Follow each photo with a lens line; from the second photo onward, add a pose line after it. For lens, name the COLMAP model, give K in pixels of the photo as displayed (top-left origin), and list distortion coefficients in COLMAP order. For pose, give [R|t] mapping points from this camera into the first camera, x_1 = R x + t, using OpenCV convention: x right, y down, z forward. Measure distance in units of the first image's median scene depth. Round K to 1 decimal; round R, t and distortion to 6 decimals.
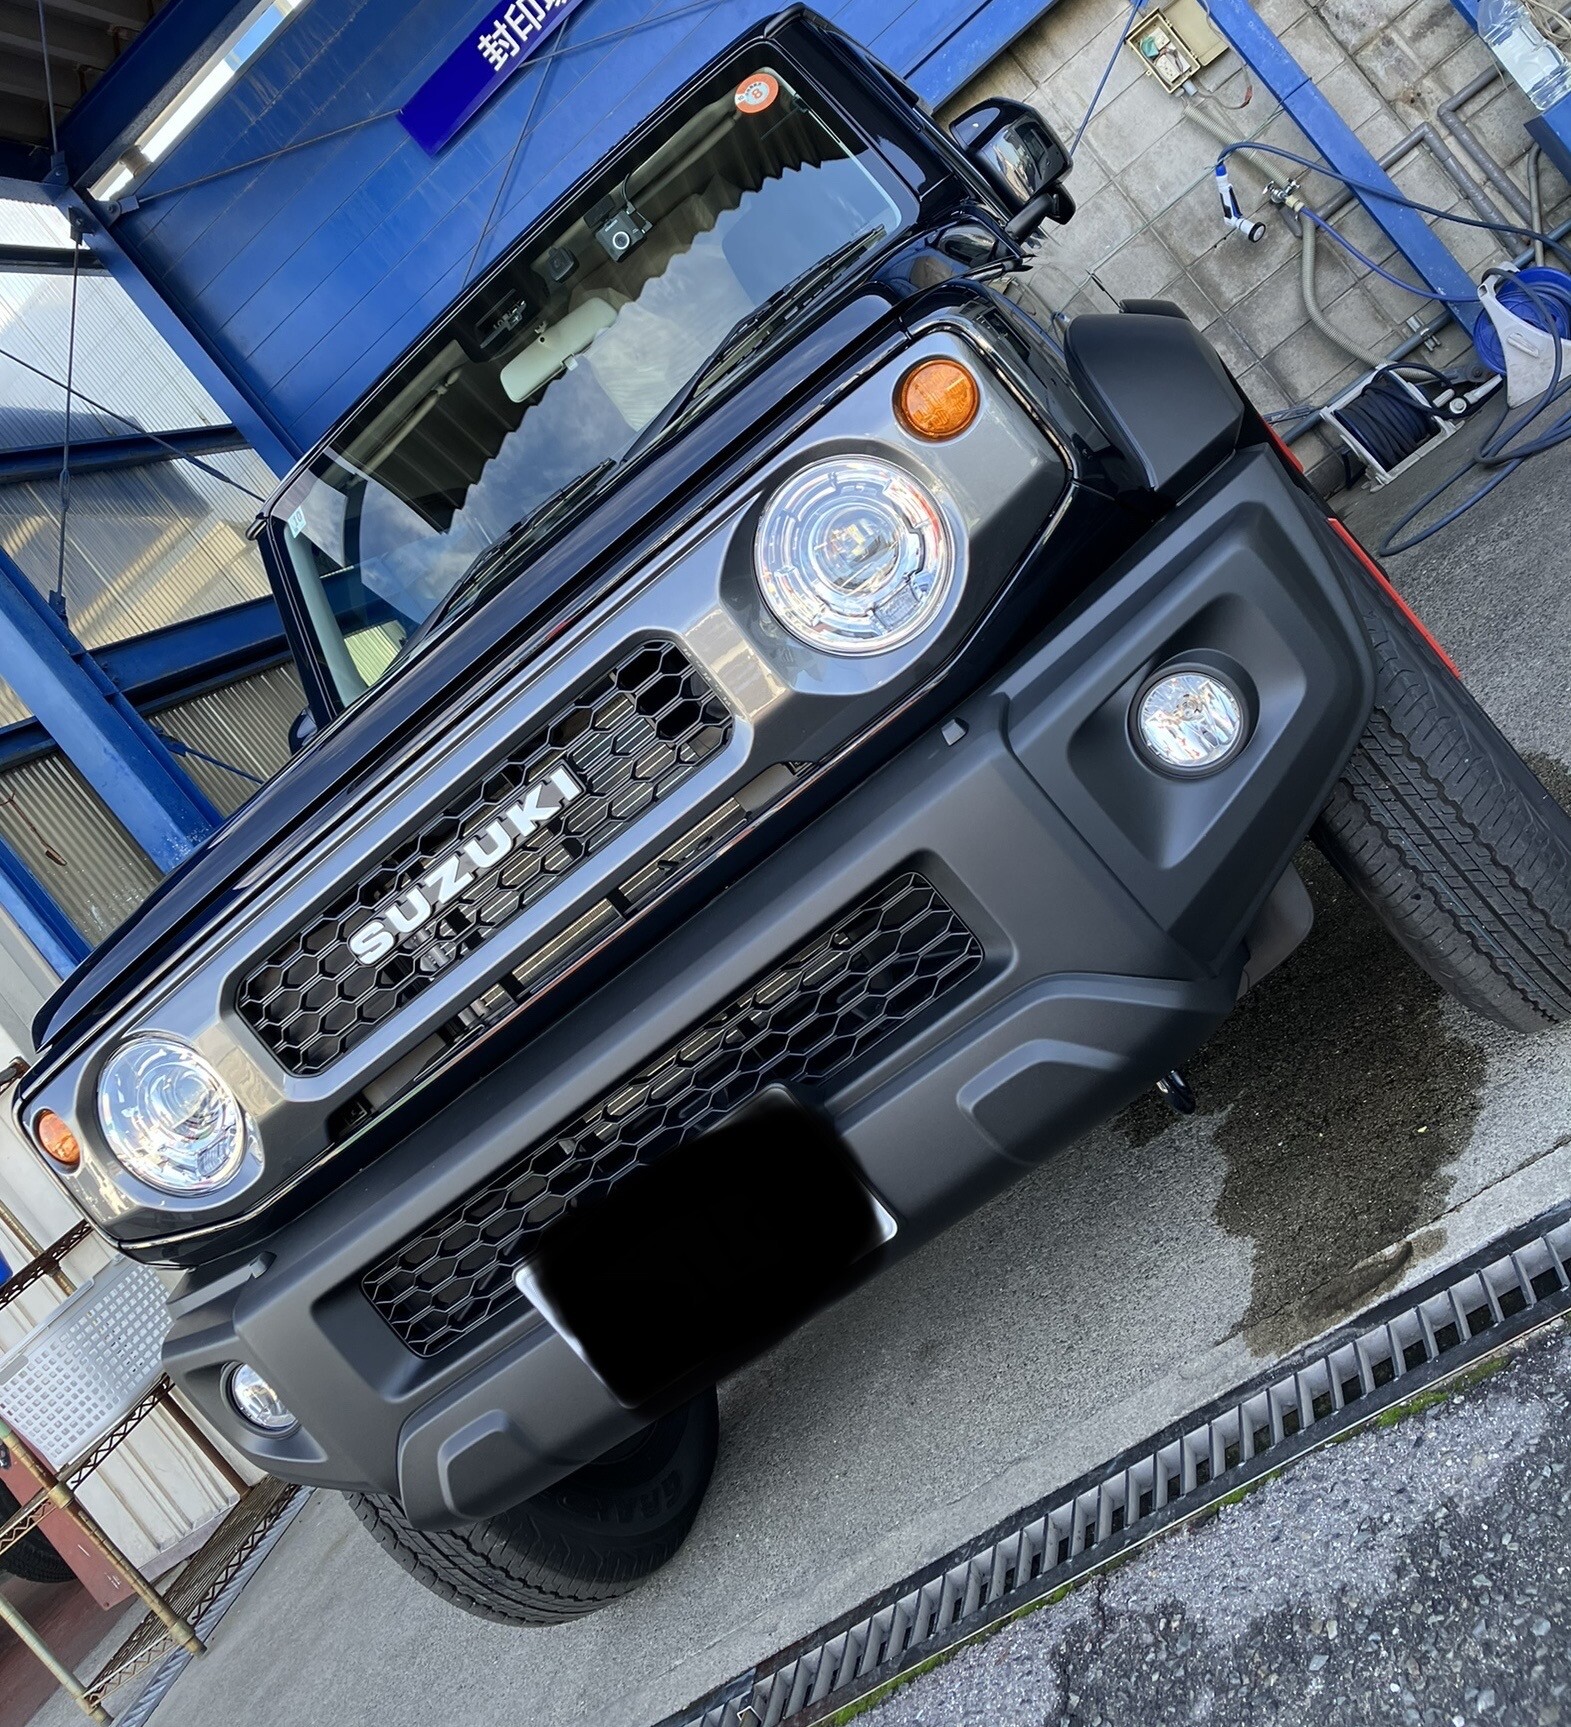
lens RADIAL K [[1723.2, 0, 768.3], [0, 1723.2, 673.7], [0, 0, 1]] dist [0.000036, 0.009437]
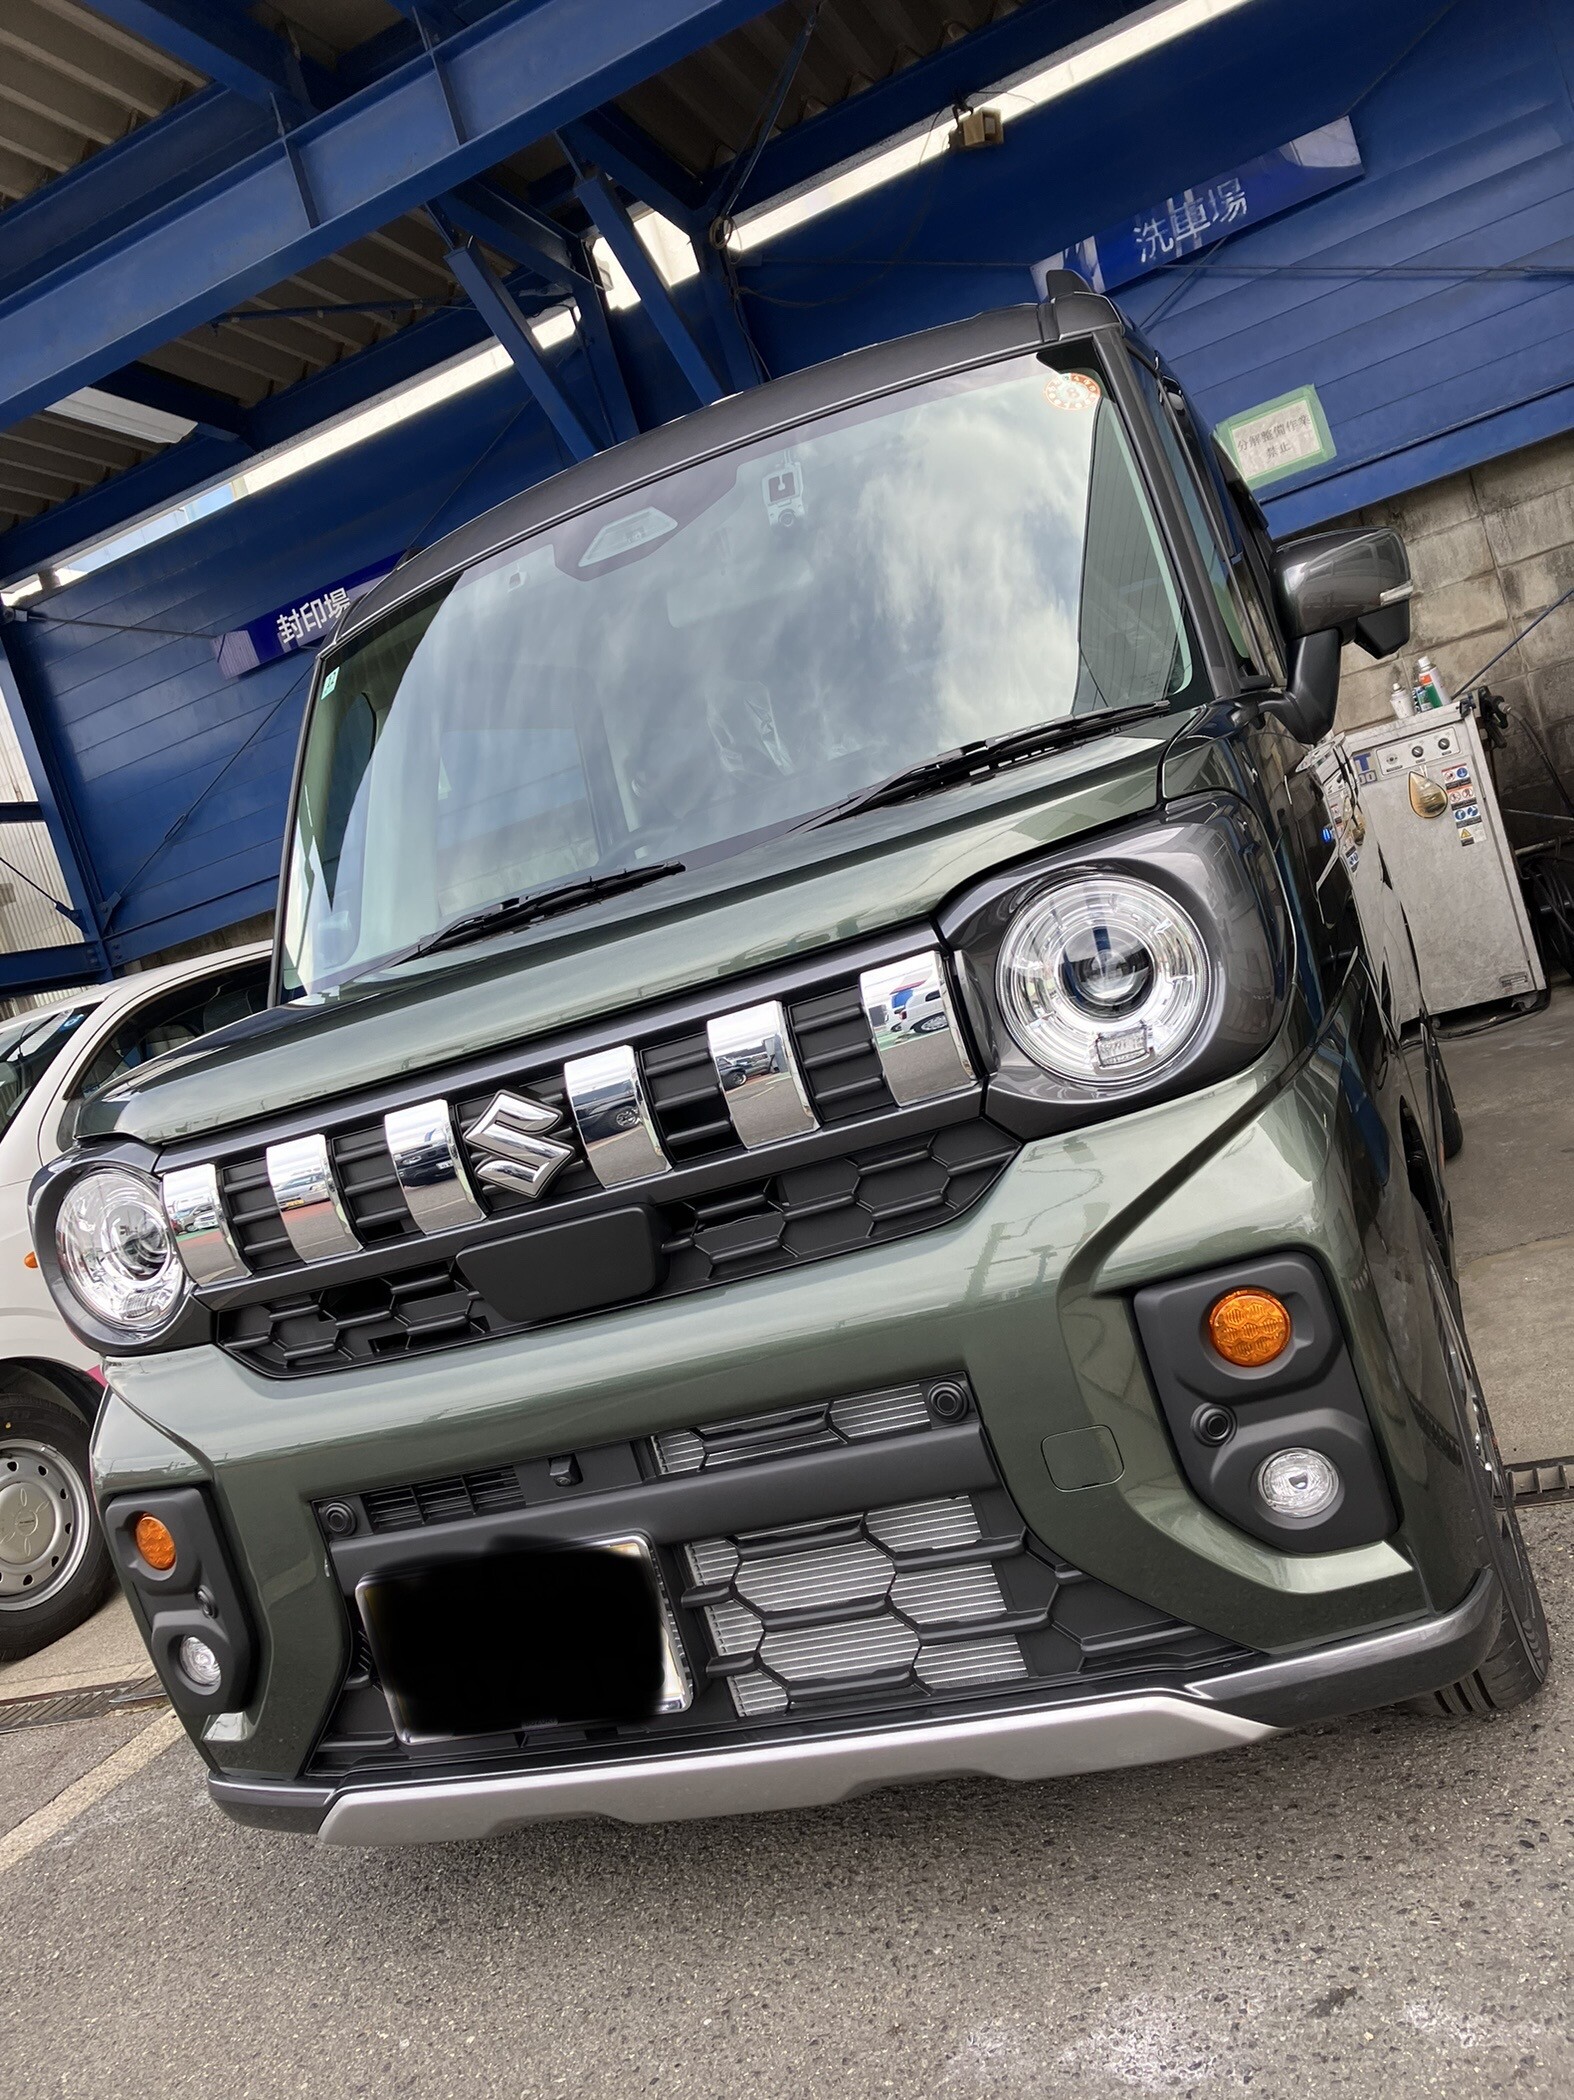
lens RADIAL K [[1705.5, 0, 784.3], [0, 1705.5, 1044.3], [0, 0, 1]] dist [0.022873, -0.011418]
pose [[0.923594, 0.380471, -0.047074, 0.389430], [-0.376861, 0.923572, 0.070645, -0.317220], [0.070354, -0.047507, 0.996390, -0.299930]]
